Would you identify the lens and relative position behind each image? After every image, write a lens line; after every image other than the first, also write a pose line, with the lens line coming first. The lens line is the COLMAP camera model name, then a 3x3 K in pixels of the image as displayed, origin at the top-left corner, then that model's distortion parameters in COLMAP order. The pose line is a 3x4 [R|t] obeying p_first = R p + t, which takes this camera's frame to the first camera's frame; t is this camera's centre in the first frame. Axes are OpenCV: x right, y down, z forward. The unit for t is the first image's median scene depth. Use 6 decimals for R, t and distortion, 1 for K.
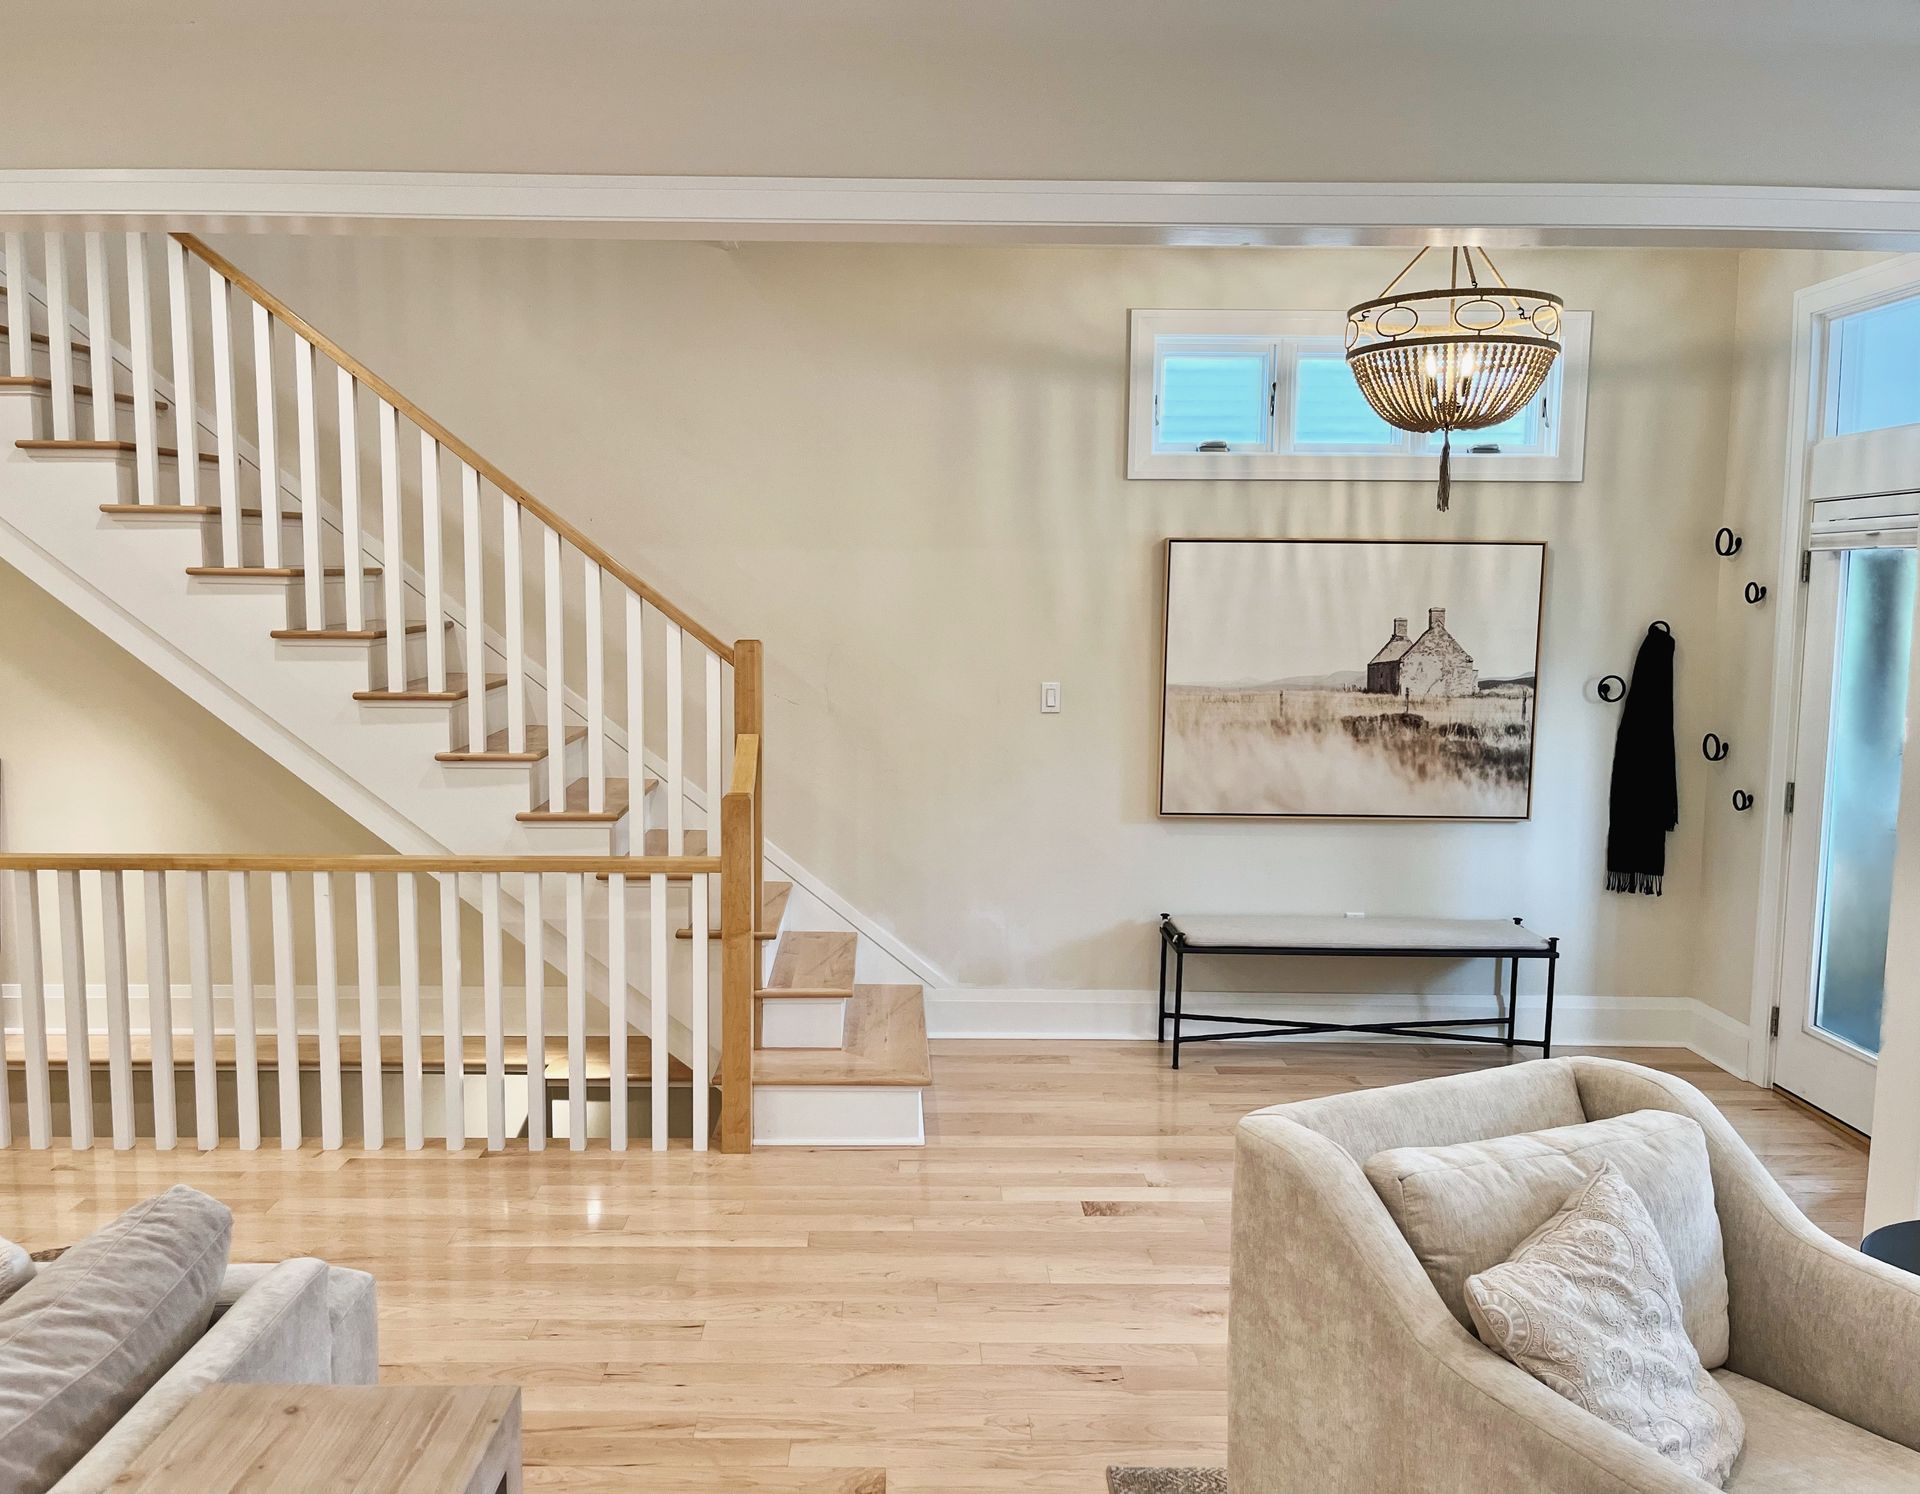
lens RADIAL K [[1508.9, 0, 894.8], [0, 1508.9, 745.3], [0, 0, 1]] dist [0.024209, -0.034668]
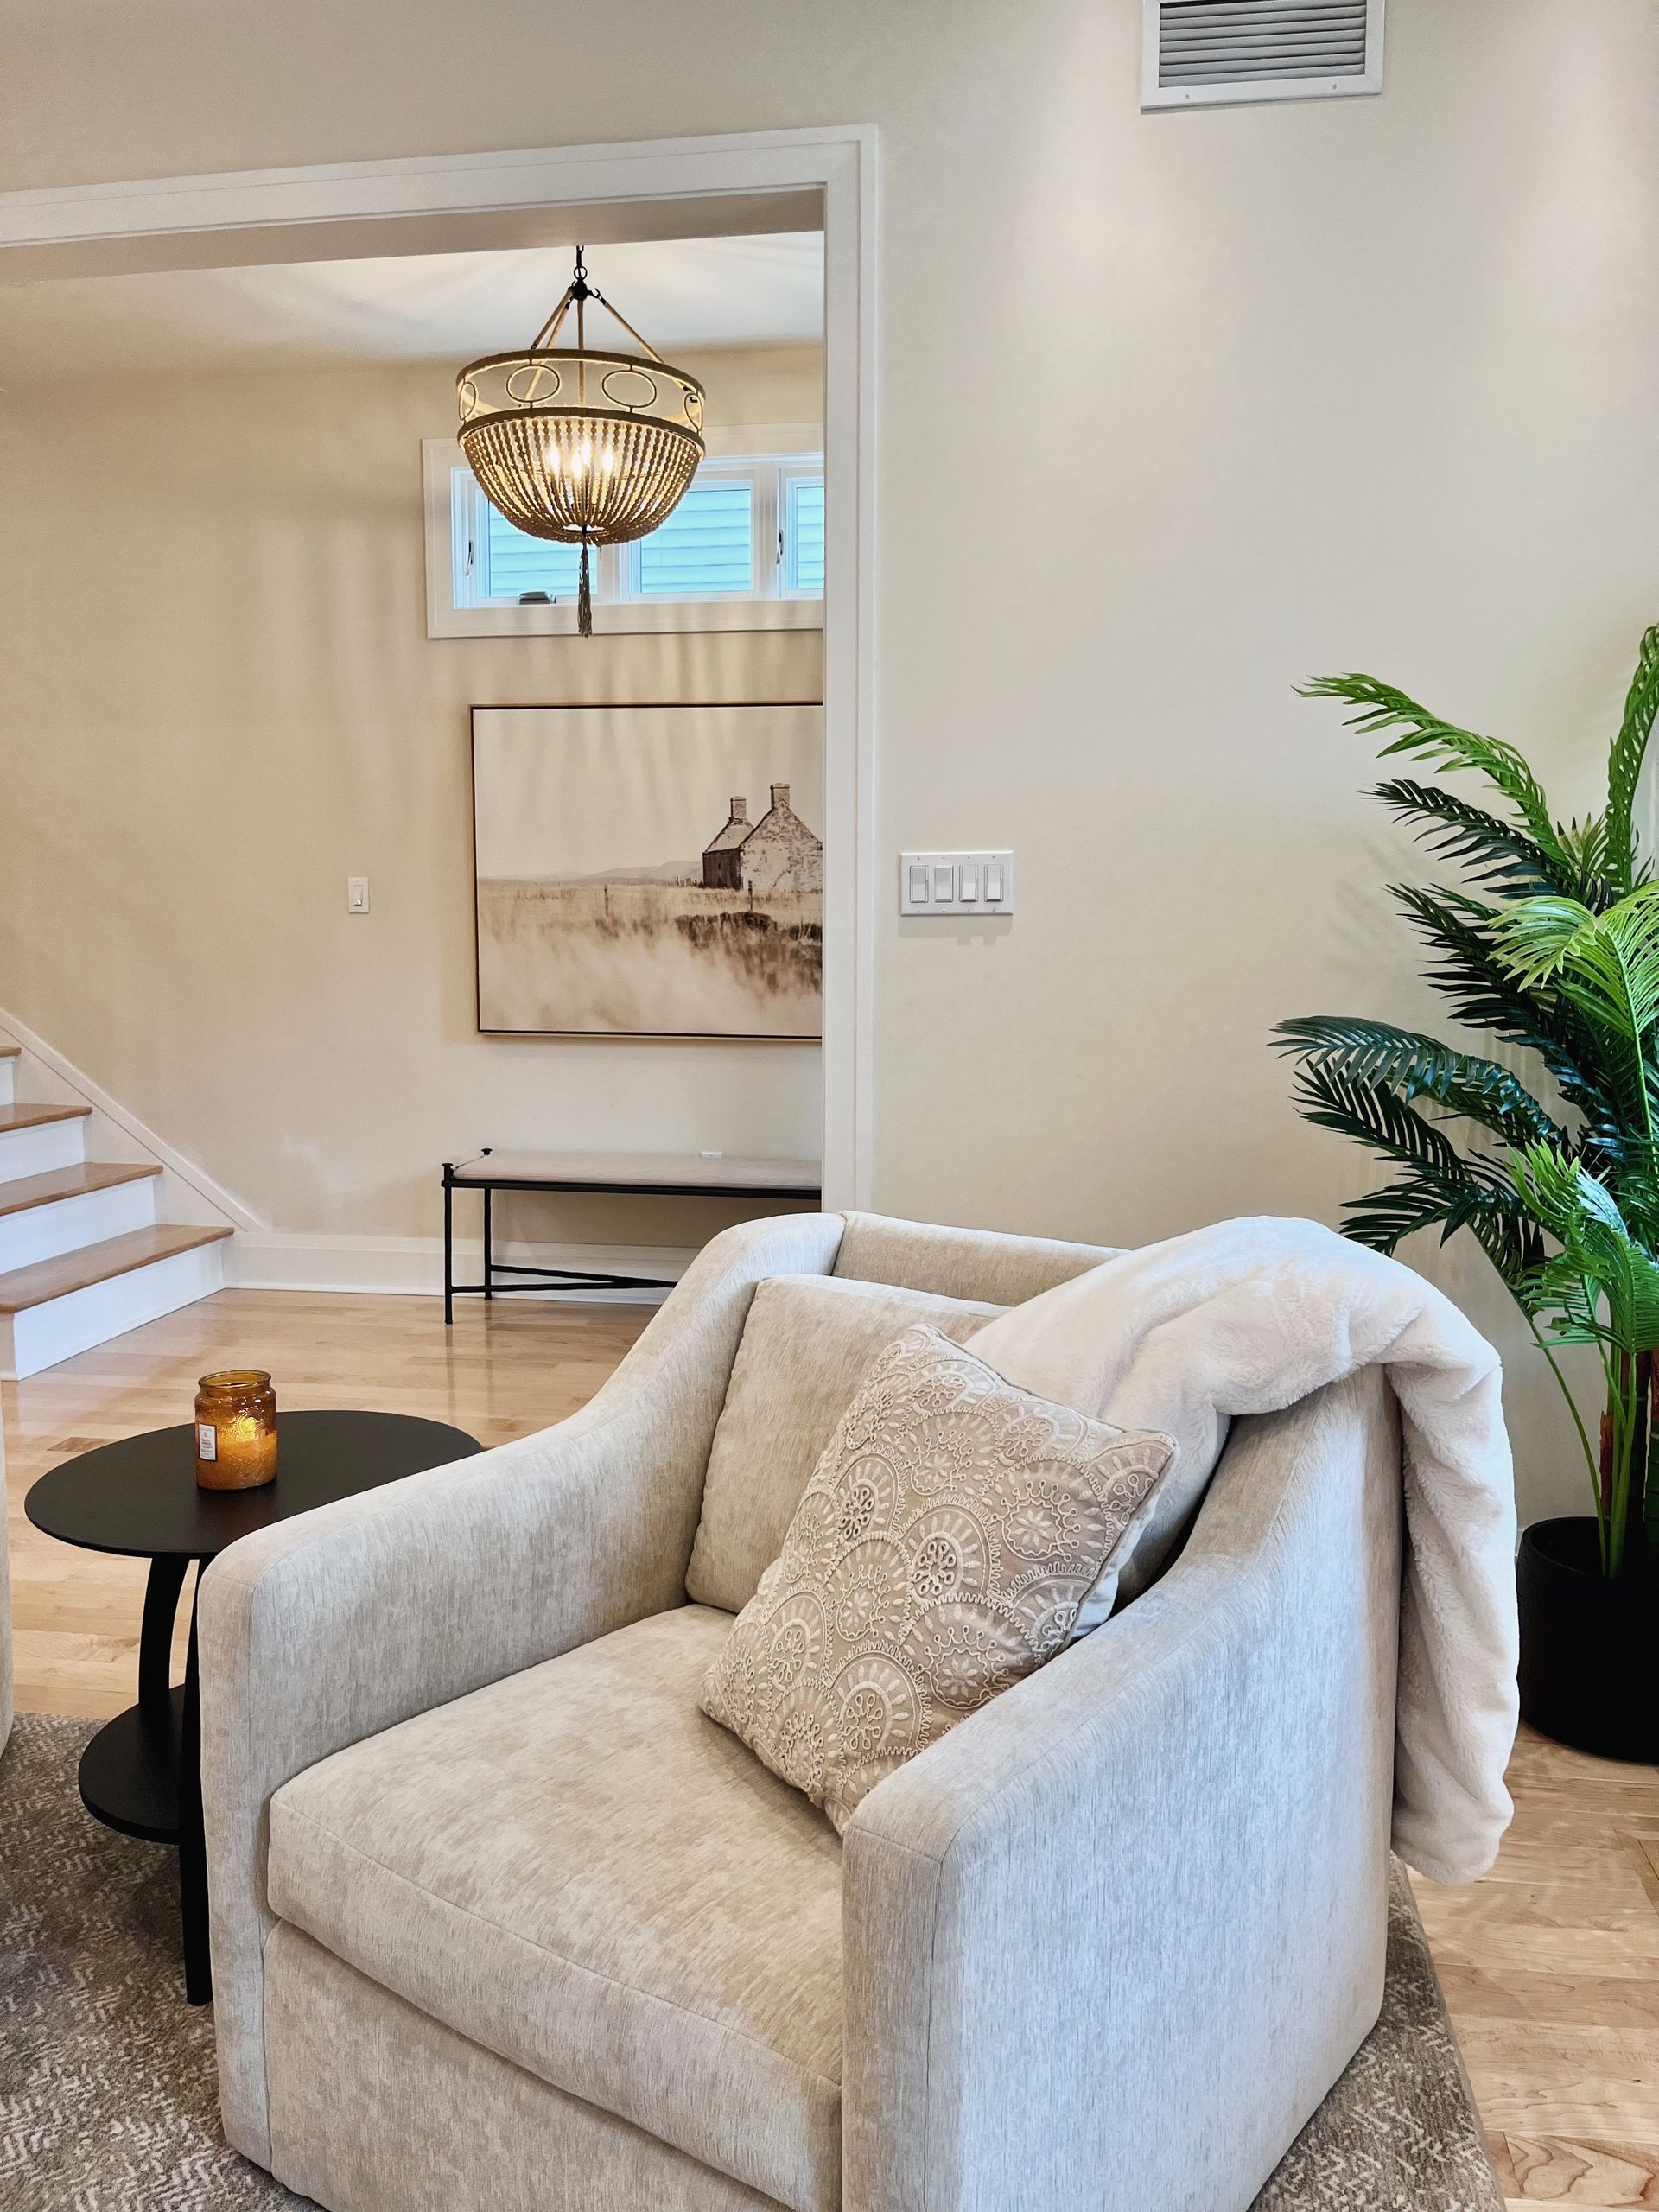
lens RADIAL K [[1676.9, 0, 826.1], [0, 1676.9, 1083.1], [0, 0, 1]] dist [0.050102, -0.066001]
pose [[0.987670, 0.014329, -0.155893, 0.527526], [-0.015826, 0.999840, -0.008364, 0.080929], [0.155748, 0.010728, 0.987739, 0.090997]]
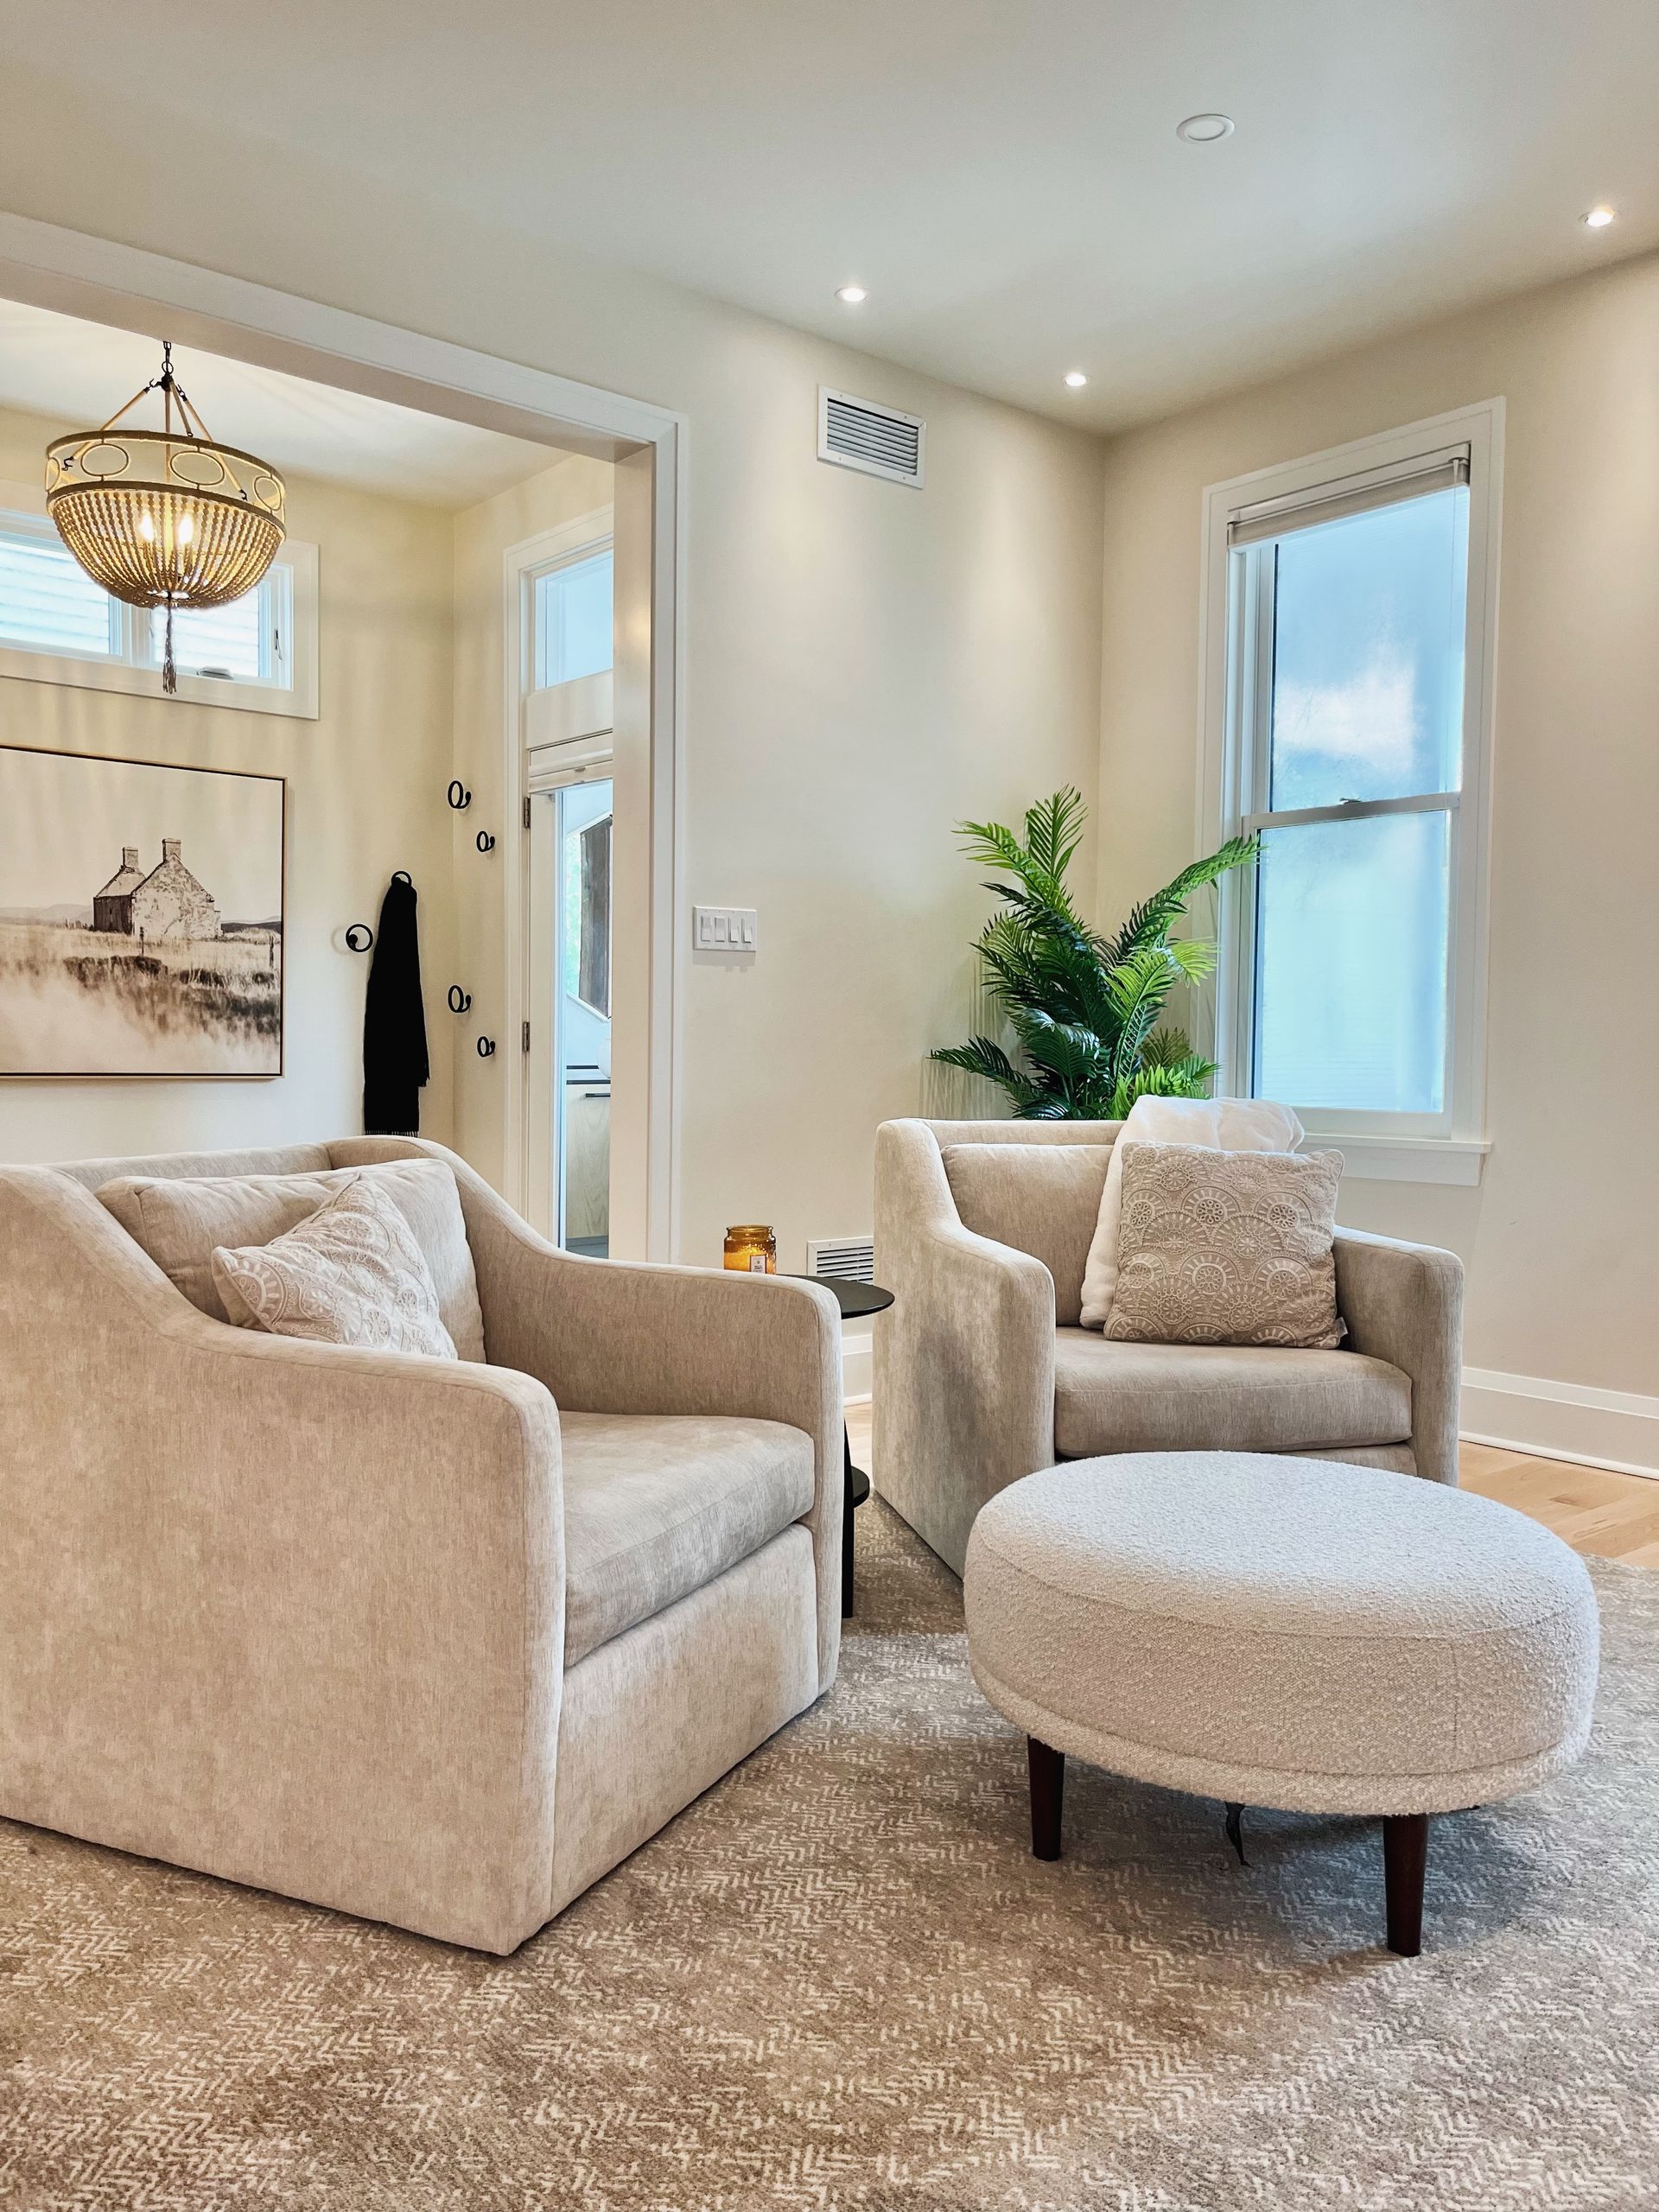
lens RADIAL K [[1676.9, 0, 814.1], [0, 1676.9, 1104.6], [0, 0, 1]] dist [0.050102, -0.066001]
pose [[0.765798, -0.020264, 0.642762, 0.003831], [0.059737, 0.997423, -0.039727, 0.128350], [-0.640301, 0.068819, 0.765035, 0.000910]]
